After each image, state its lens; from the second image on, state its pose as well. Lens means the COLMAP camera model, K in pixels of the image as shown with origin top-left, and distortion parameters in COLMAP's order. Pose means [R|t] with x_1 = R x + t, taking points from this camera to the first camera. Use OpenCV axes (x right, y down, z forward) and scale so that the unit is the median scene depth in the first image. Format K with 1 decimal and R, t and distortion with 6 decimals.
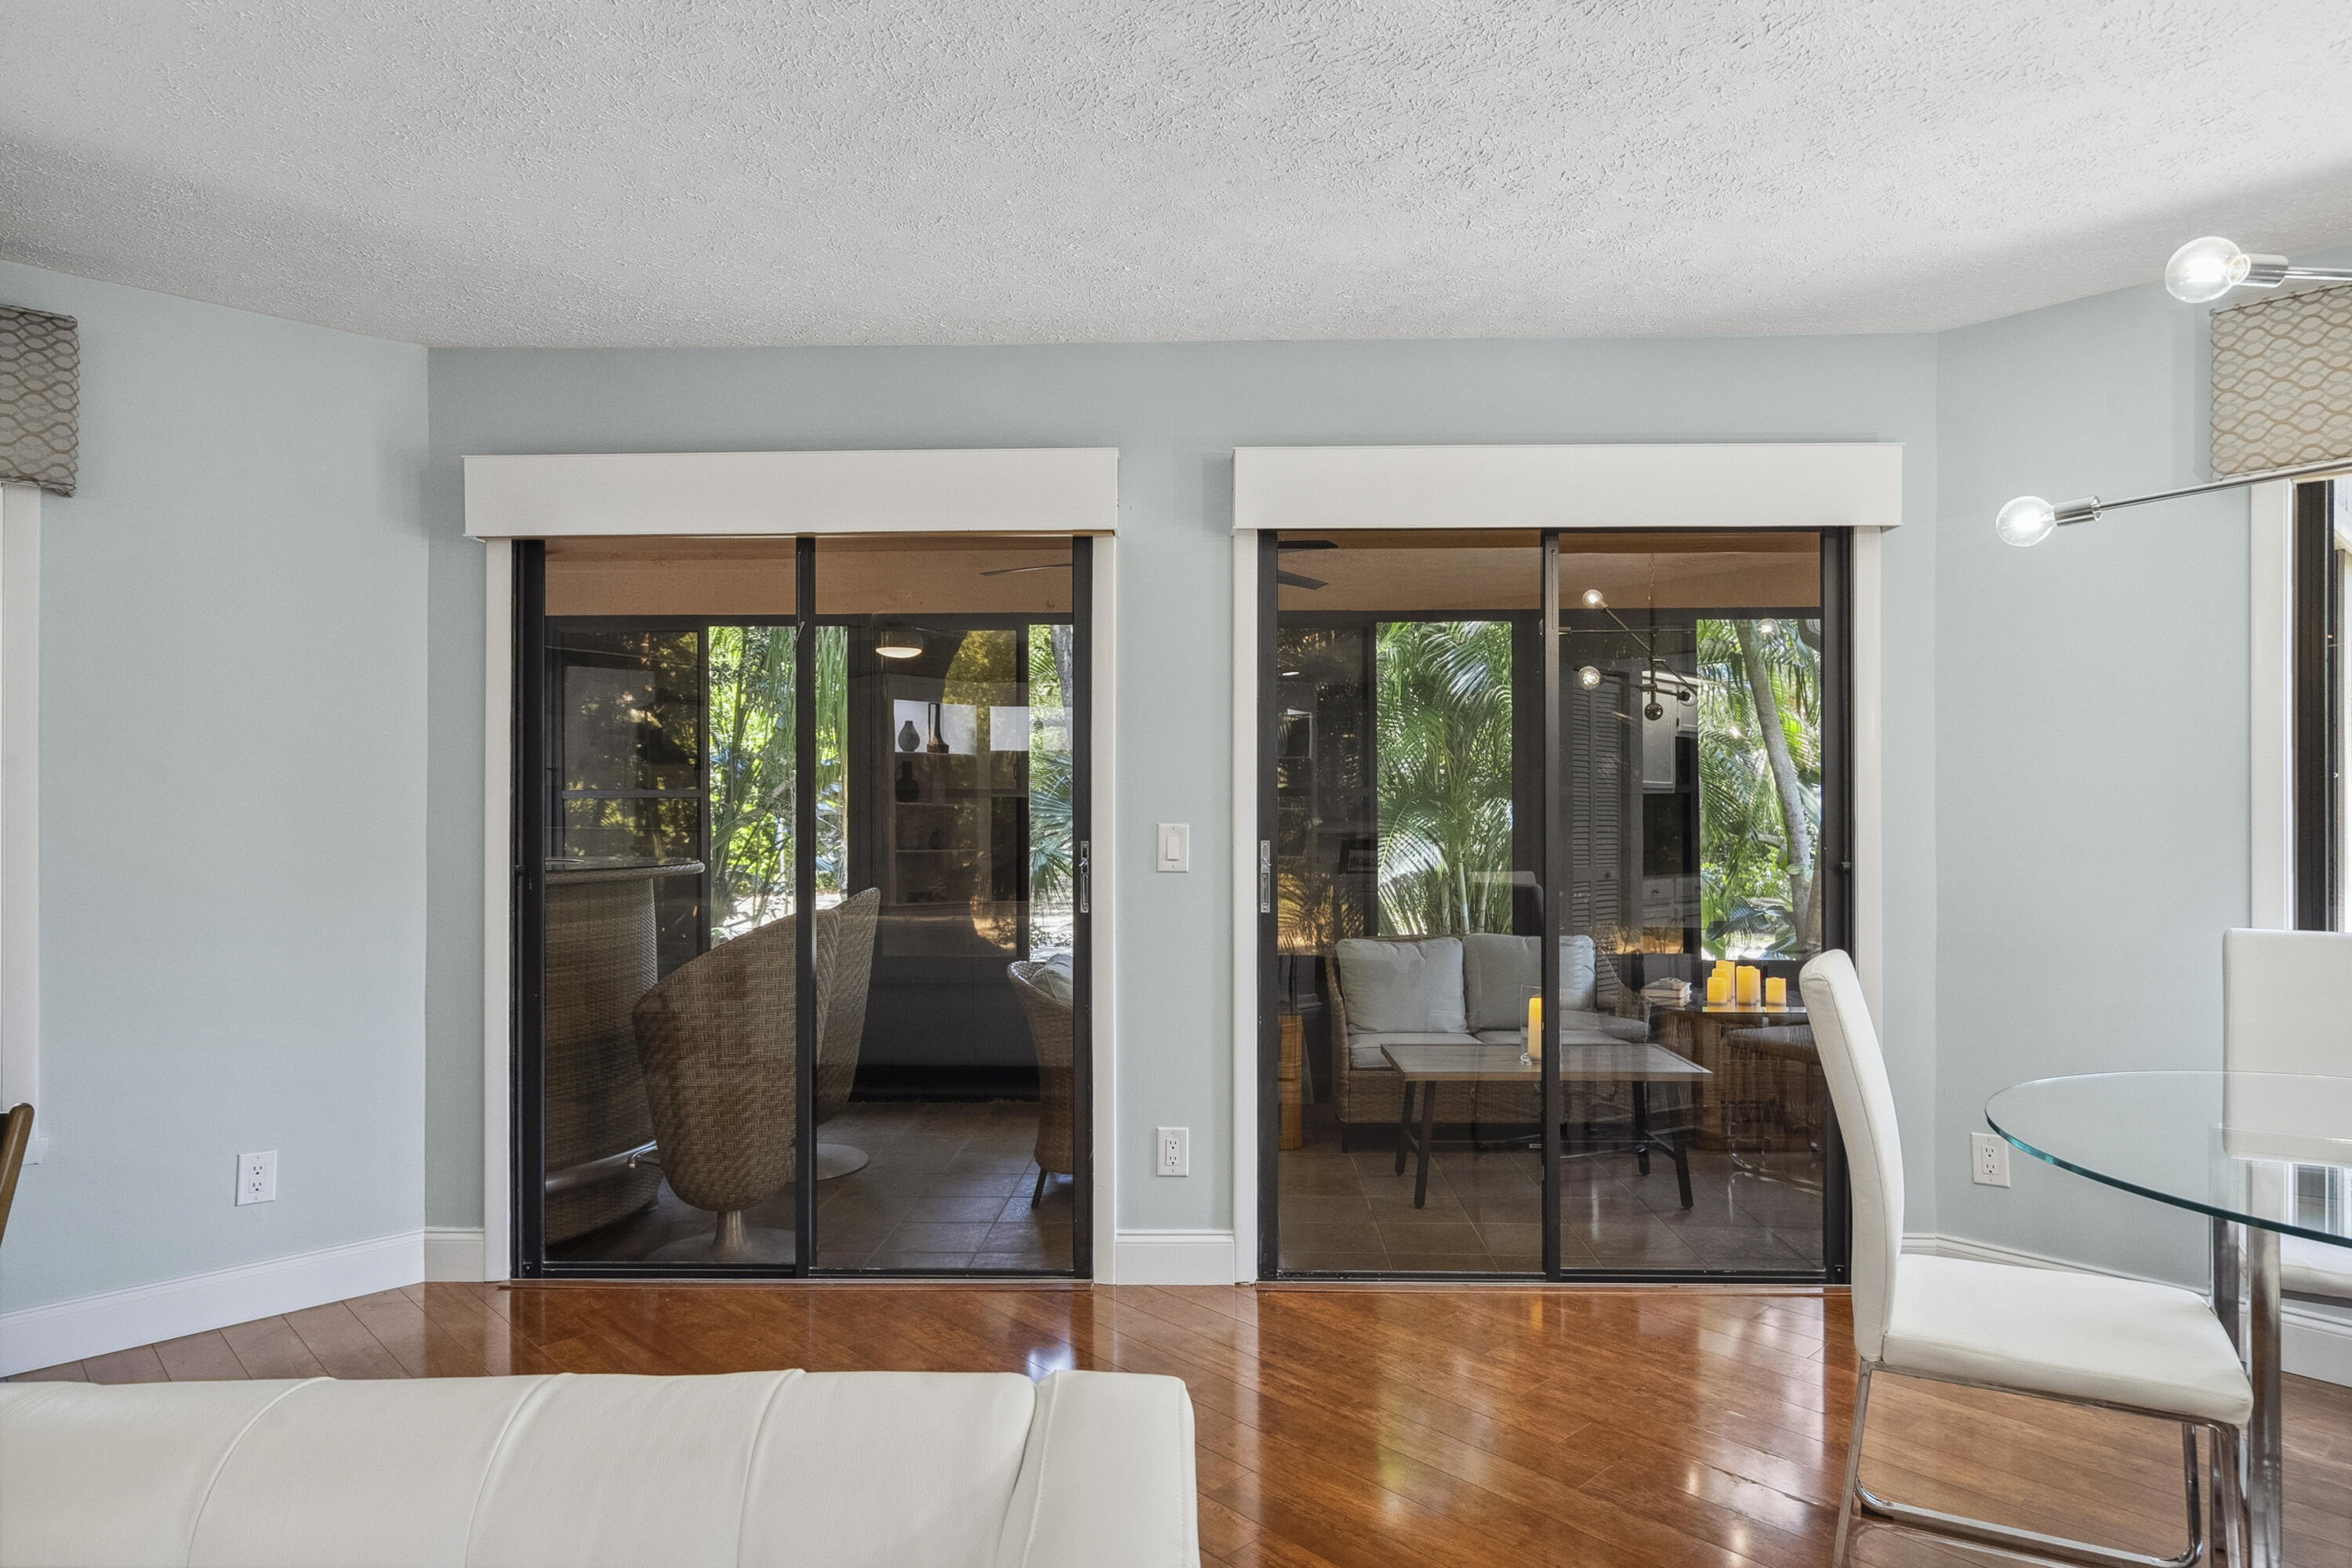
lens RADIAL K [[1341.8, 0, 1166.3], [0, 1341.8, 803.6], [0, 0, 1]] dist [0.003932, 0.001223]
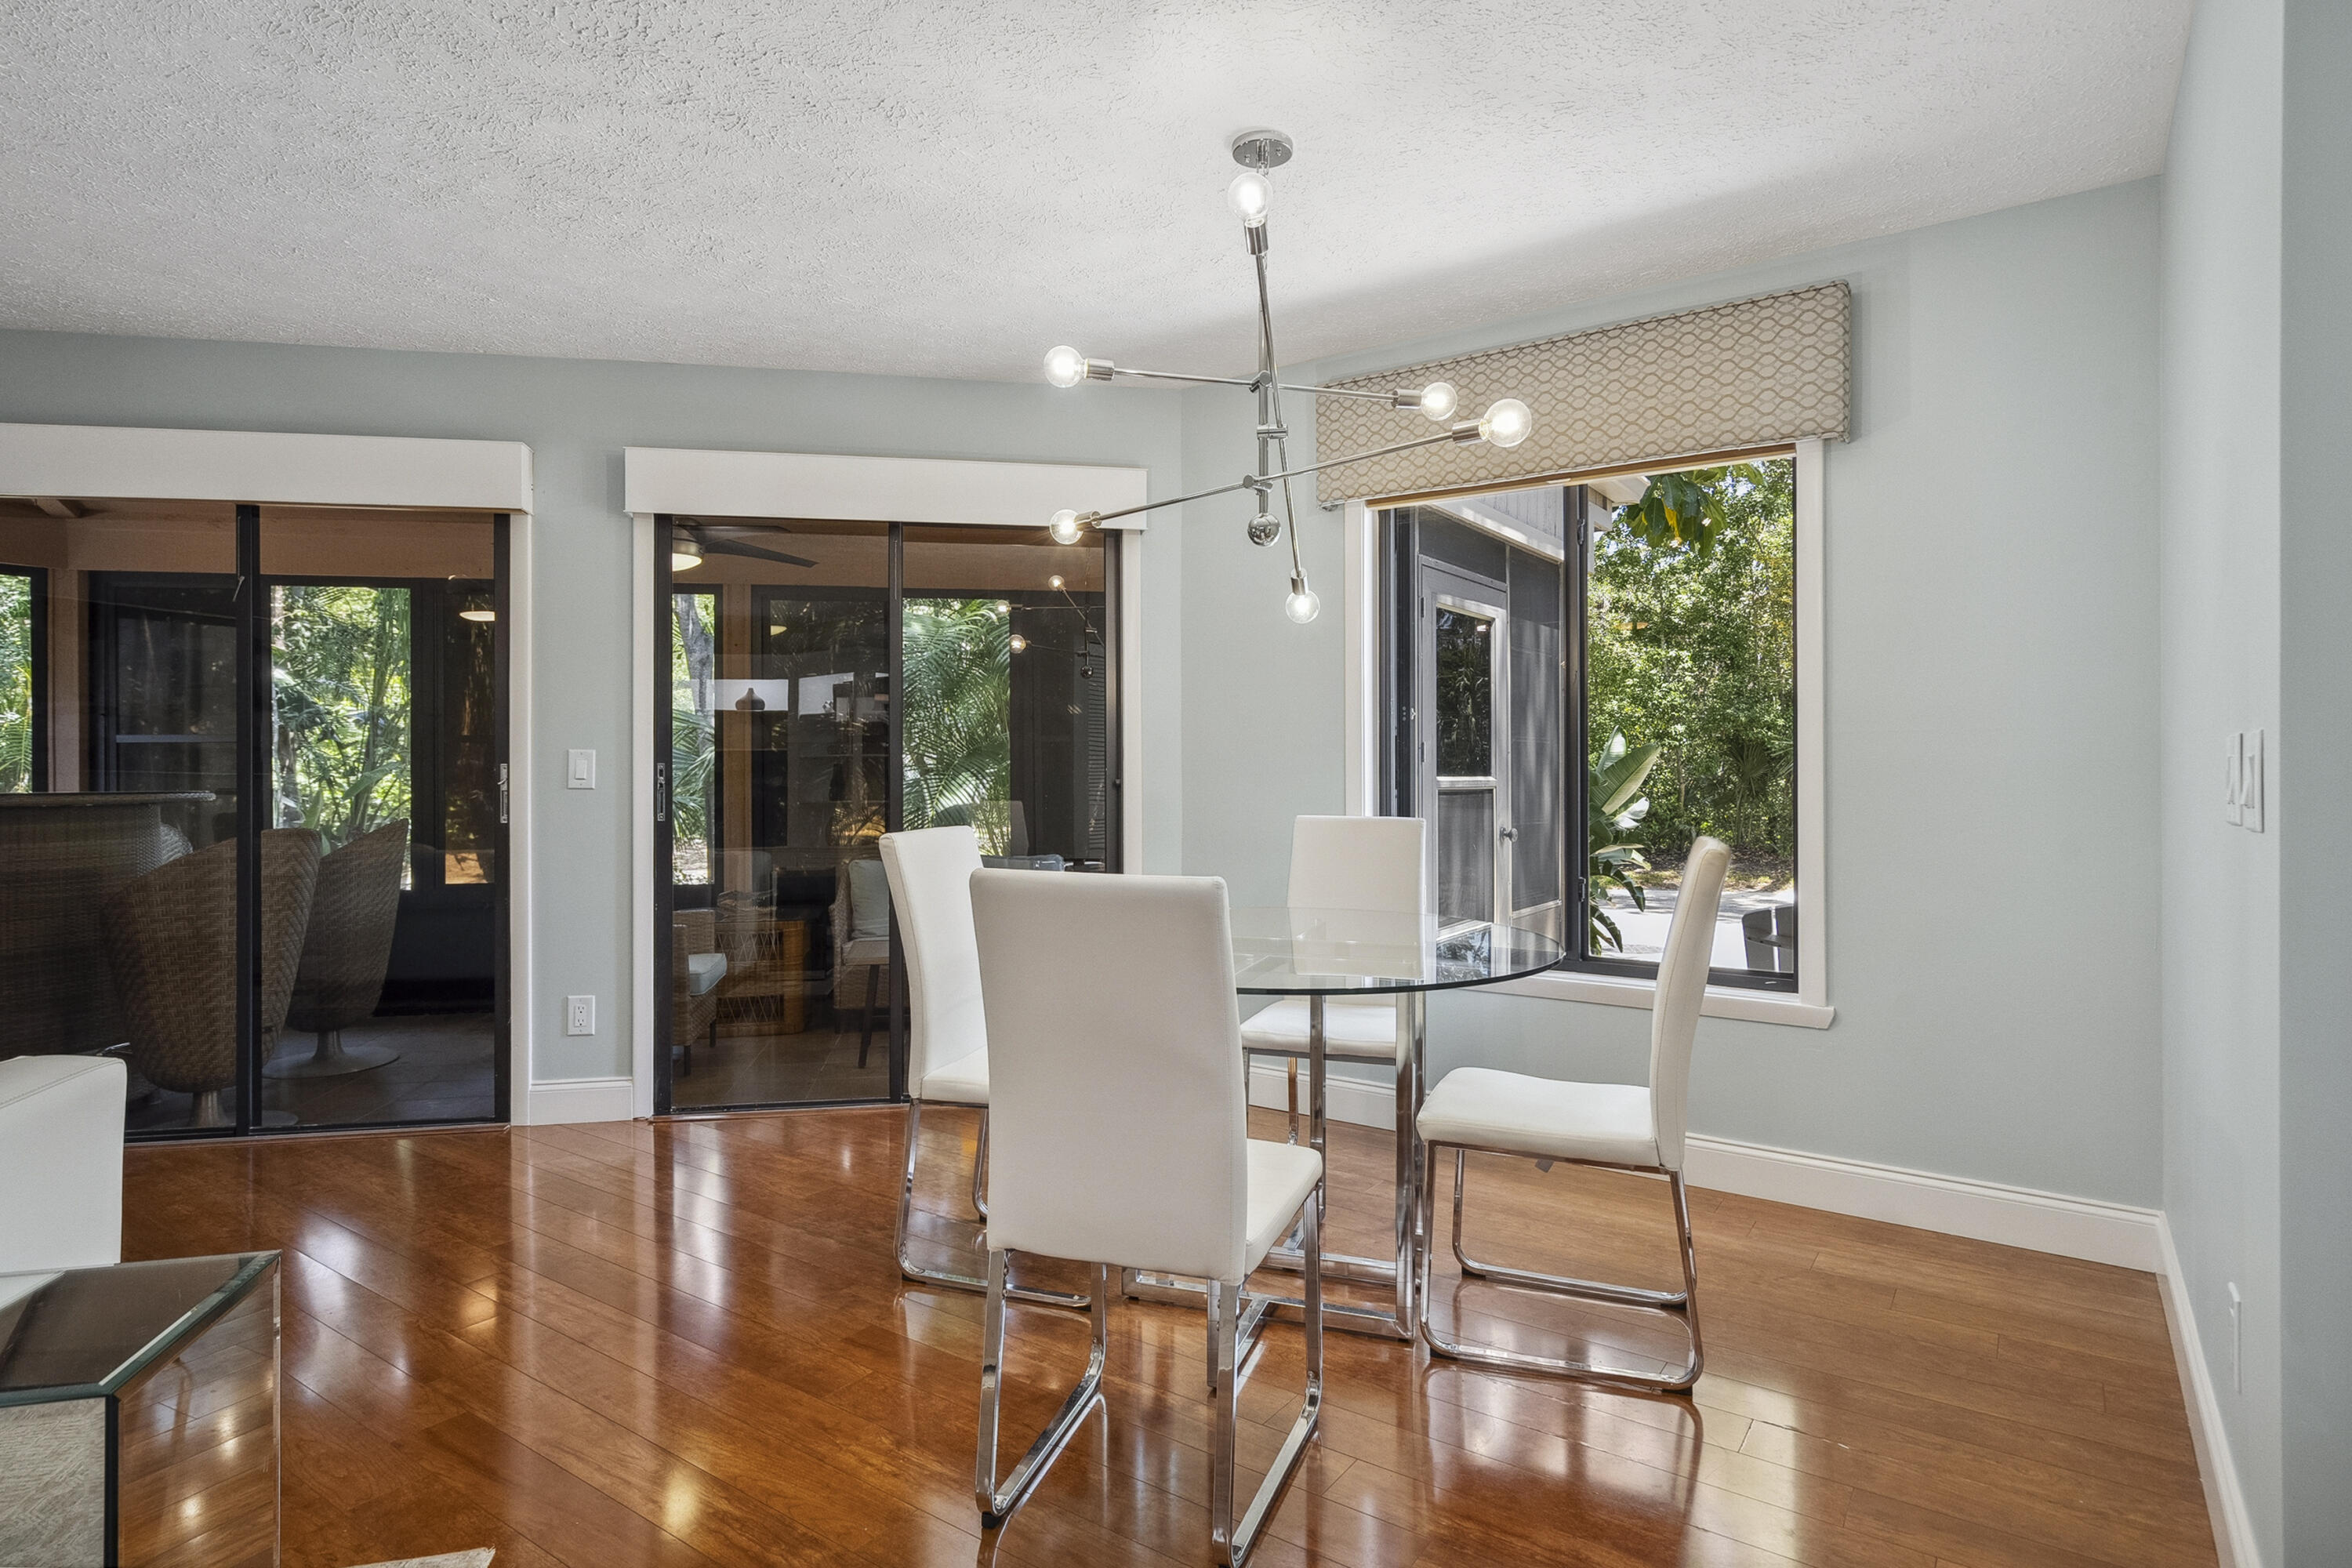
lens RADIAL K [[1238.5, 0, 1187.0], [0, 1238.5, 777.6], [0, 0, 1]] dist [0.008759, 0.001231]
pose [[0.982057, -0.001684, 0.188579, 0.336556], [0.001281, 0.999997, 0.002257, 0.038562], [-0.188582, -0.001975, 0.982055, -0.226006]]
